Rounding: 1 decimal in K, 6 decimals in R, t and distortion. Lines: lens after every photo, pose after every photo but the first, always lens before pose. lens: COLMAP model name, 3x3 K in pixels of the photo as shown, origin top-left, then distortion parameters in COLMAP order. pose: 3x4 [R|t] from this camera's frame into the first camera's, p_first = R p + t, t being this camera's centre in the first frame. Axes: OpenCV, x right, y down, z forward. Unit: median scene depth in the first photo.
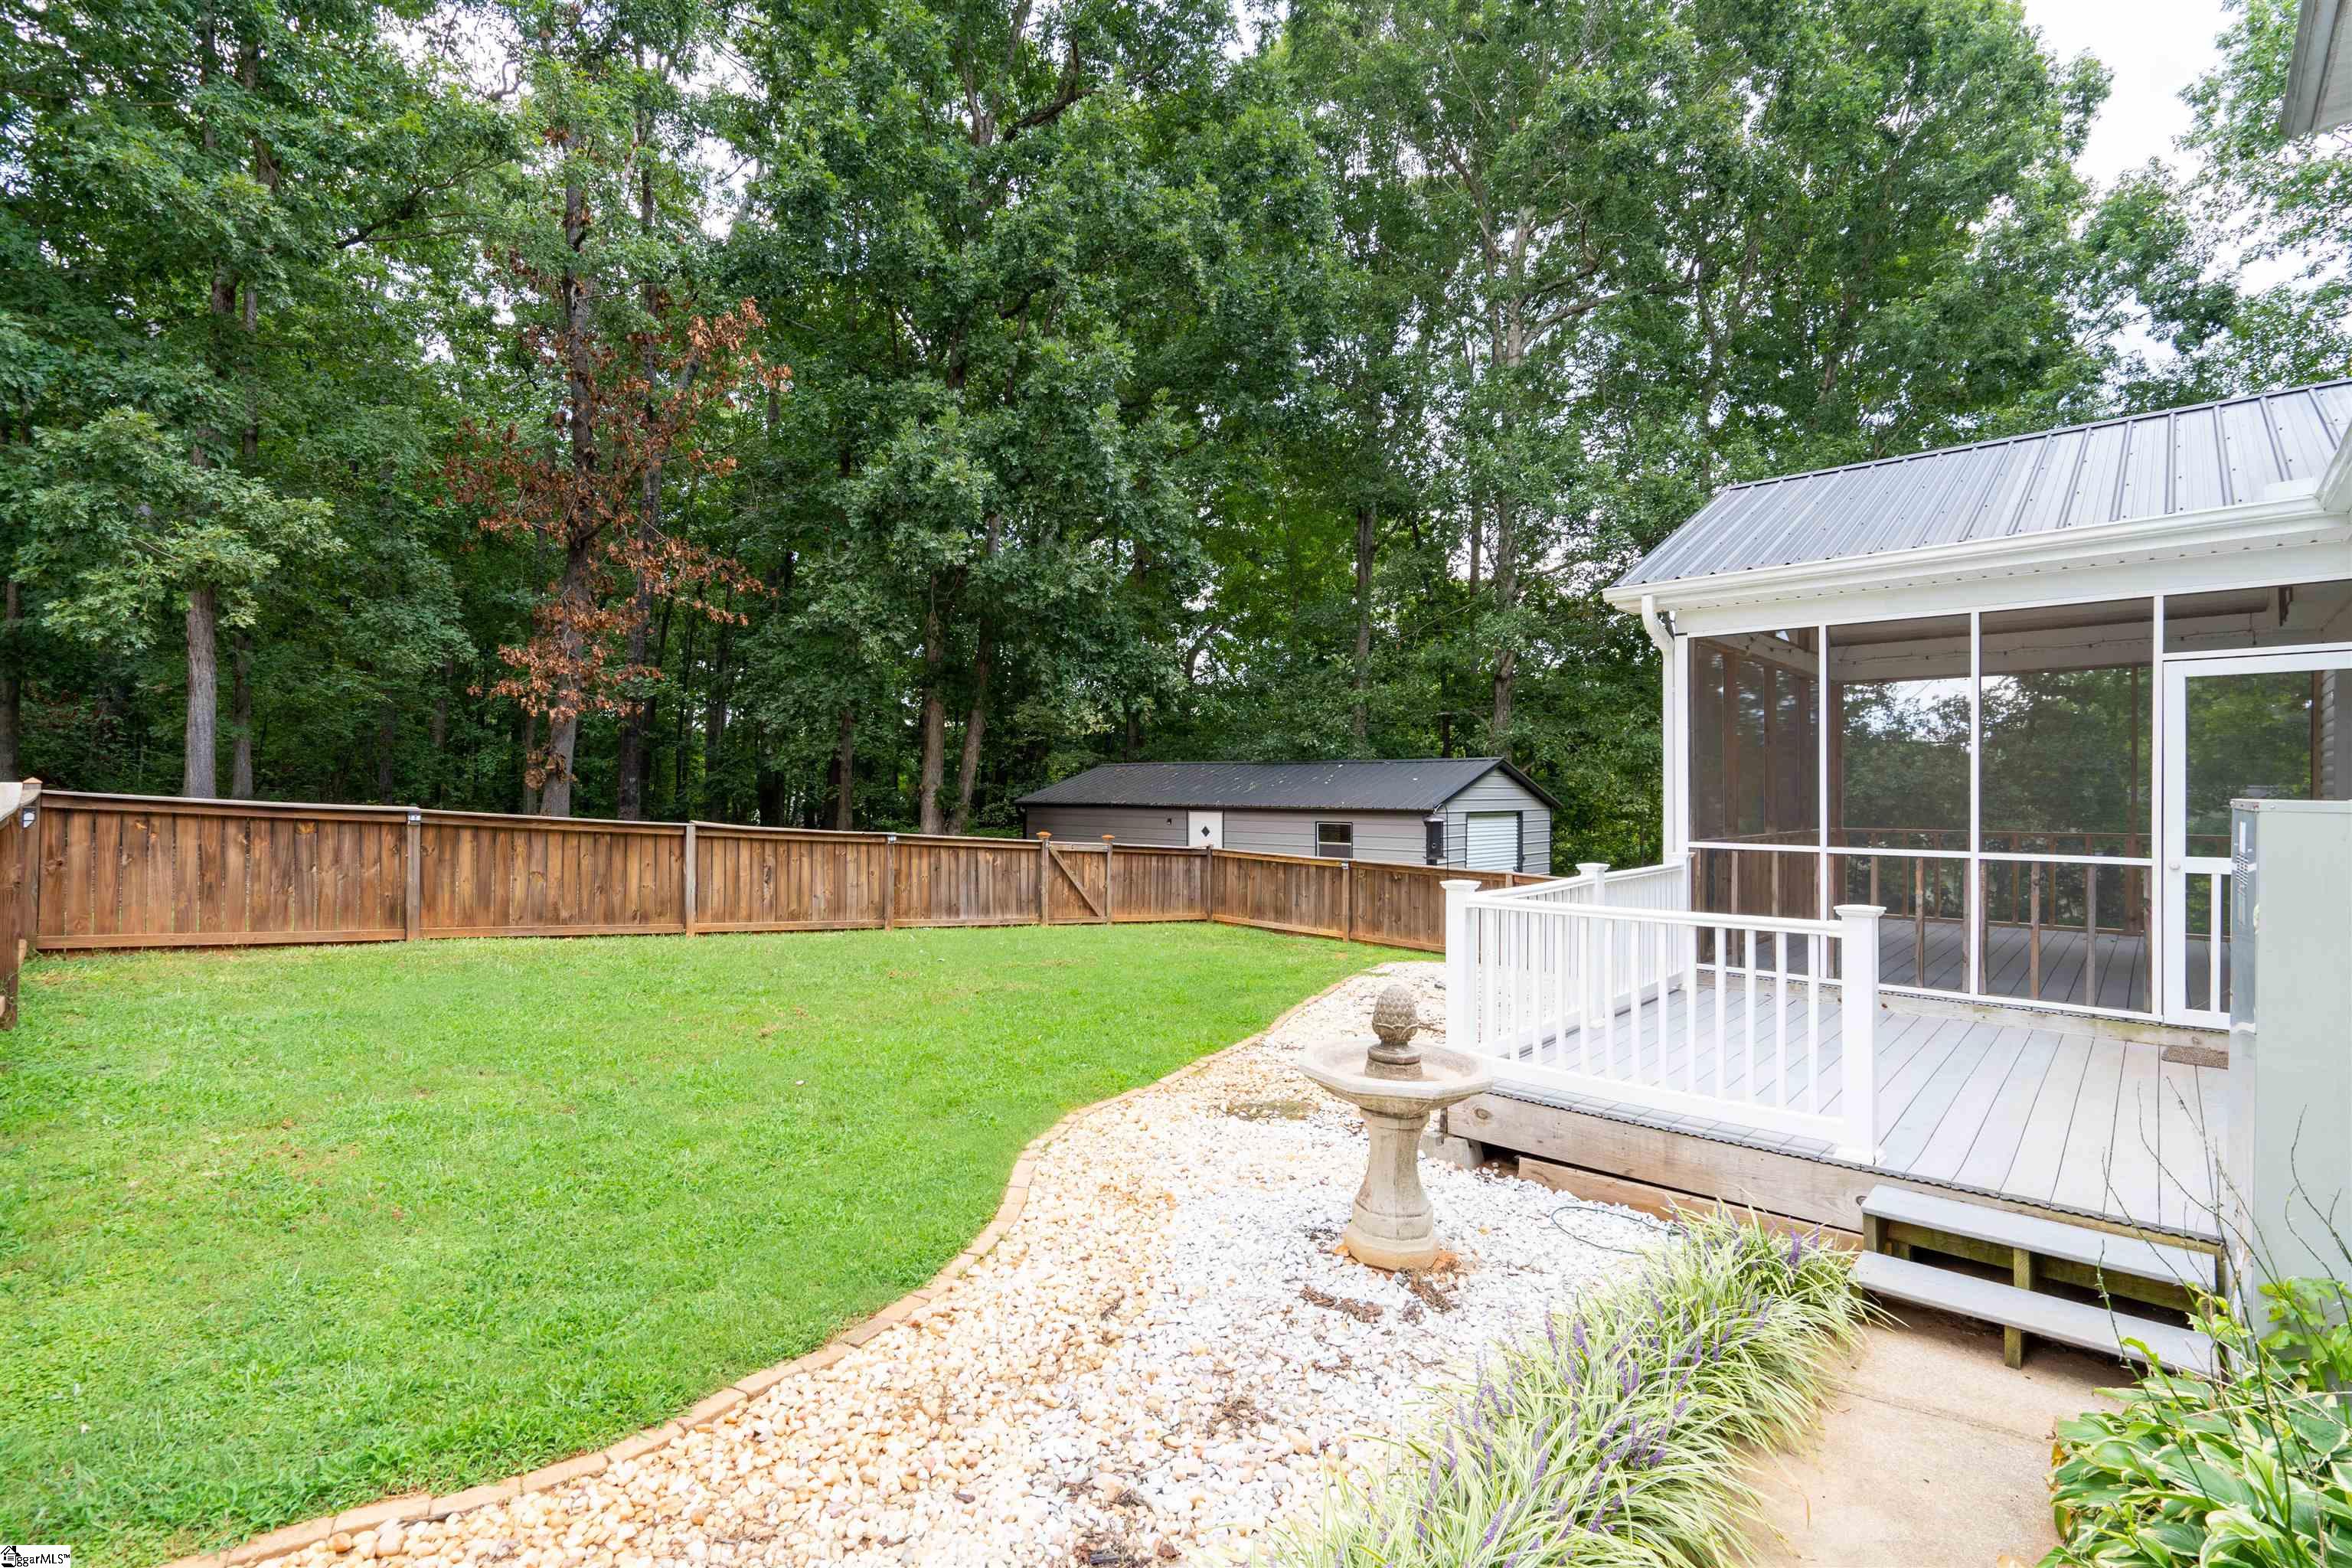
lens RADIAL K [[1074.0, 0, 1169.4], [0, 1074.0, 784.3], [0, 0, 1]] dist [-0.003001, 0.002959]
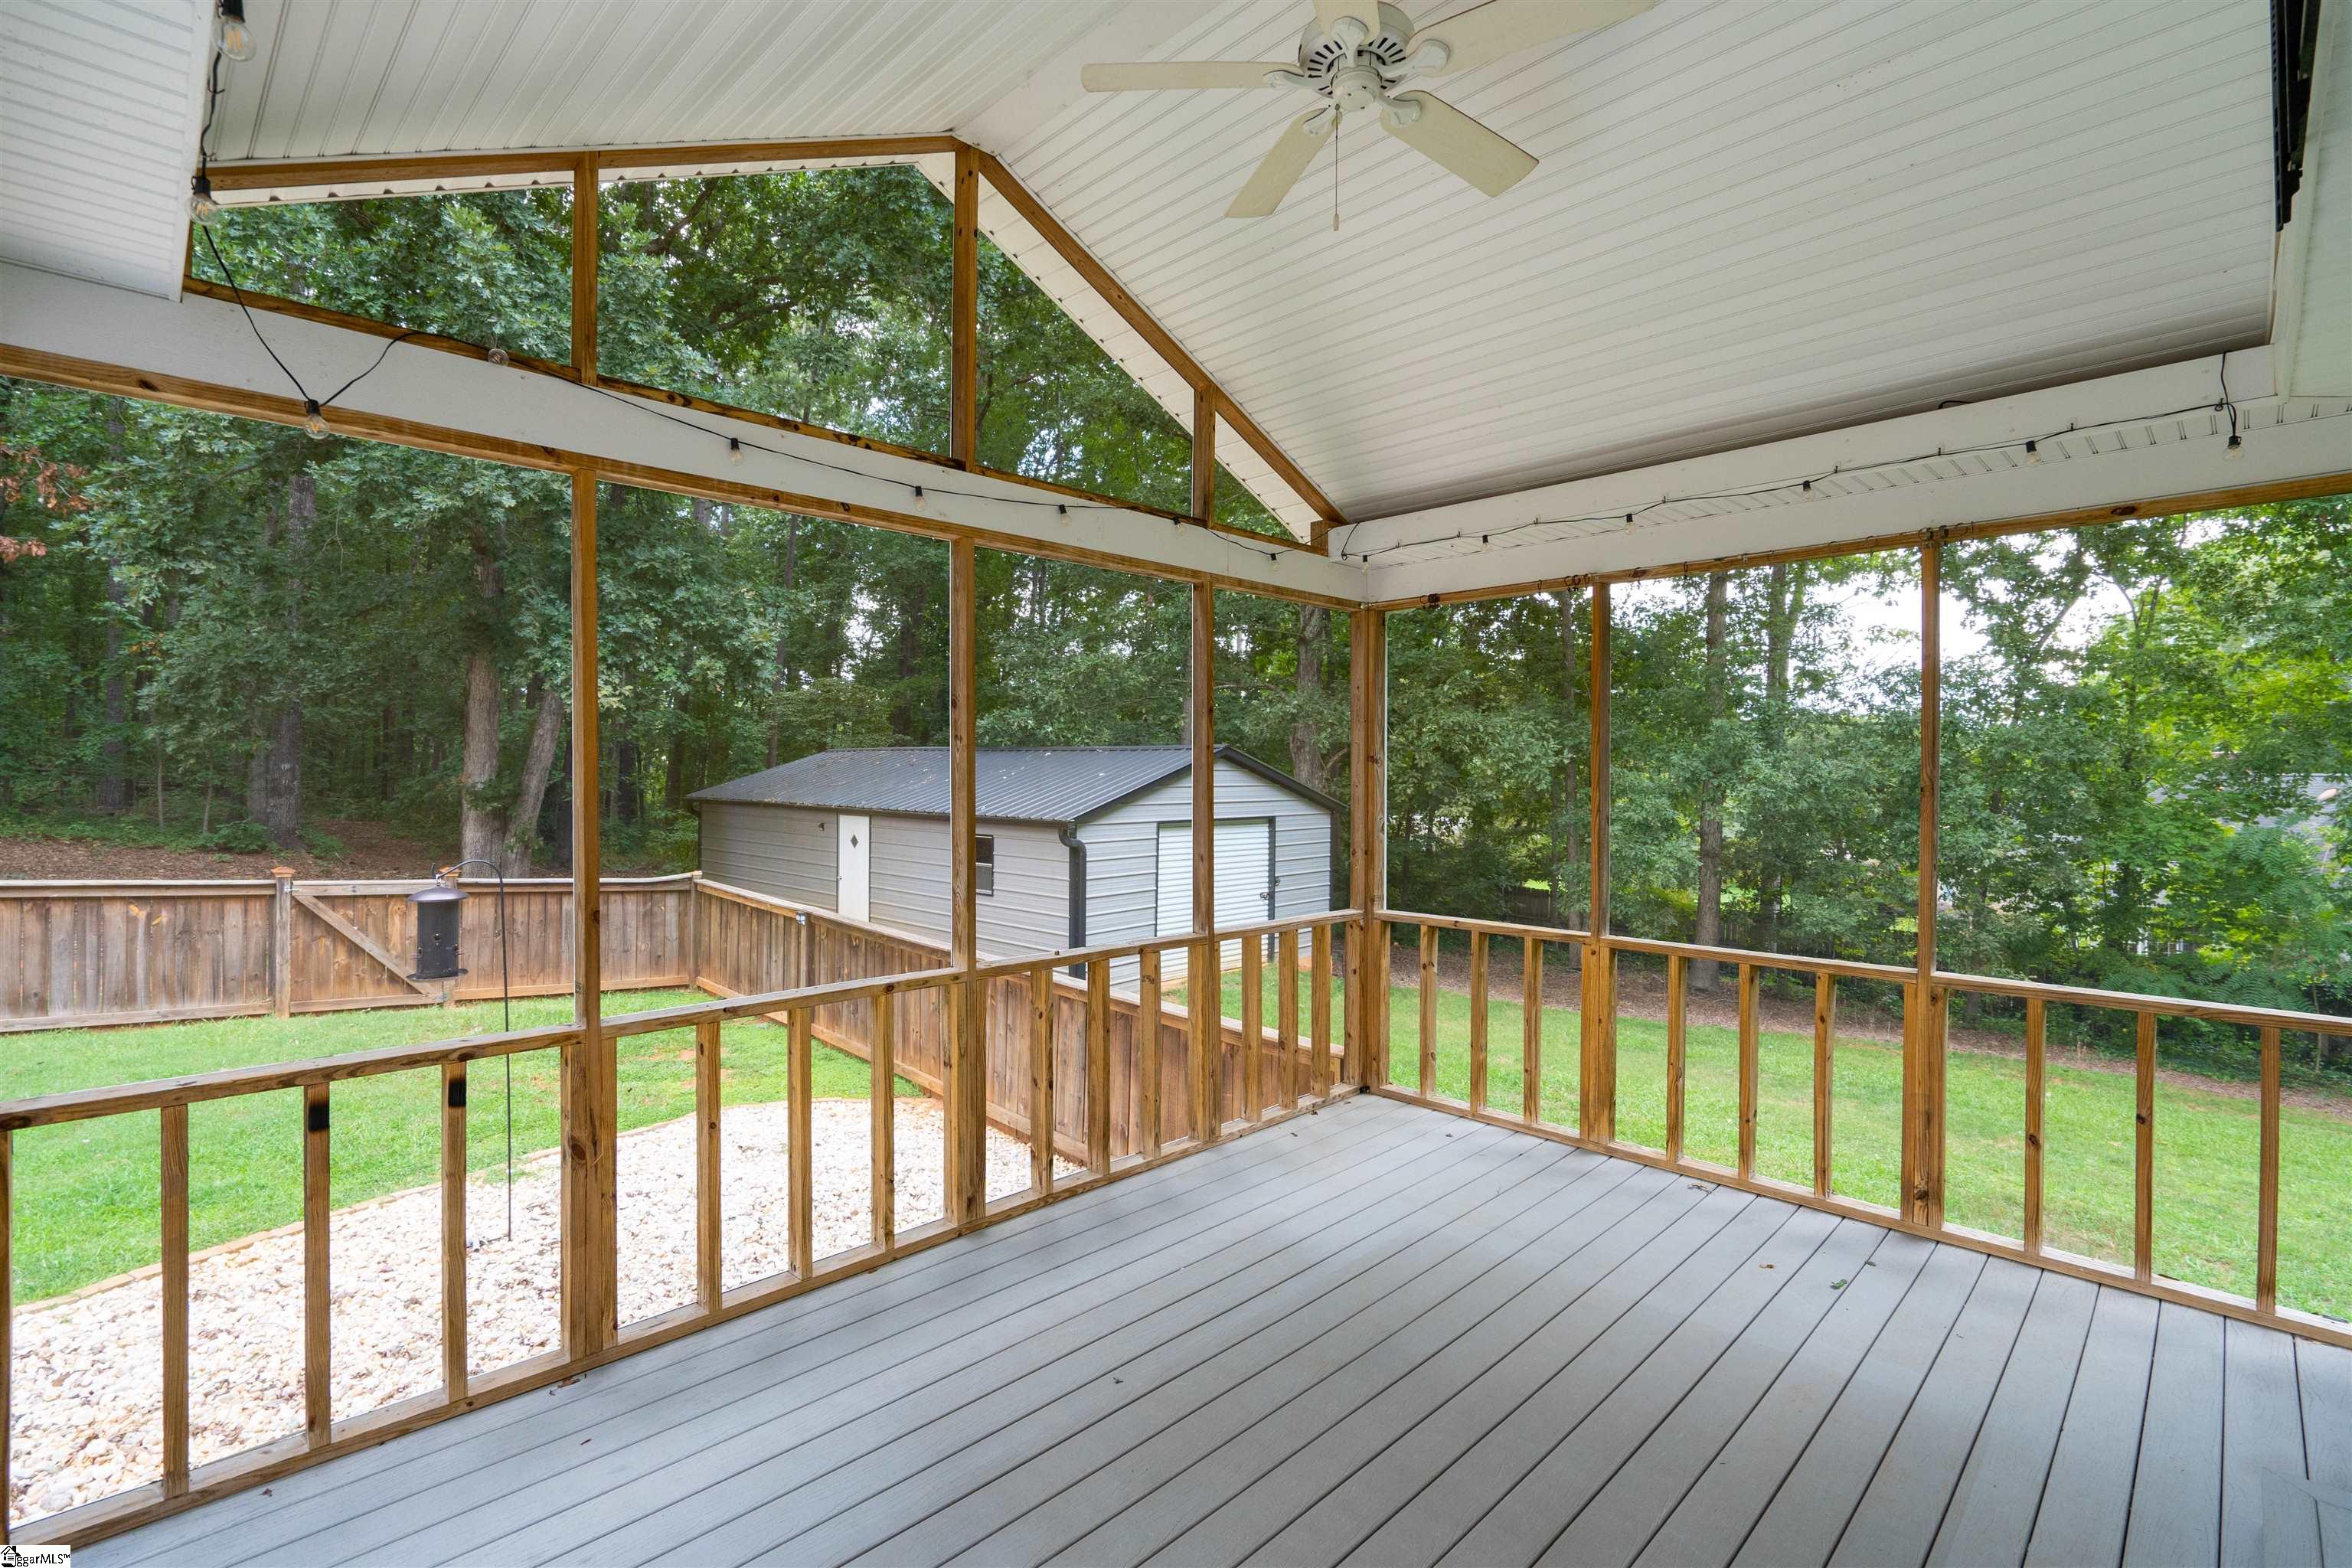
lens RADIAL K [[1074.0, 0, 1183.2], [0, 1074.0, 781.1], [0, 0, 1]] dist [-0.003001, 0.002959]
pose [[0.999356, 0.003891, -0.035674, 0.373040], [-0.003192, 0.999802, 0.019627, -0.017459], [0.035743, -0.019500, 0.999171, 0.335863]]
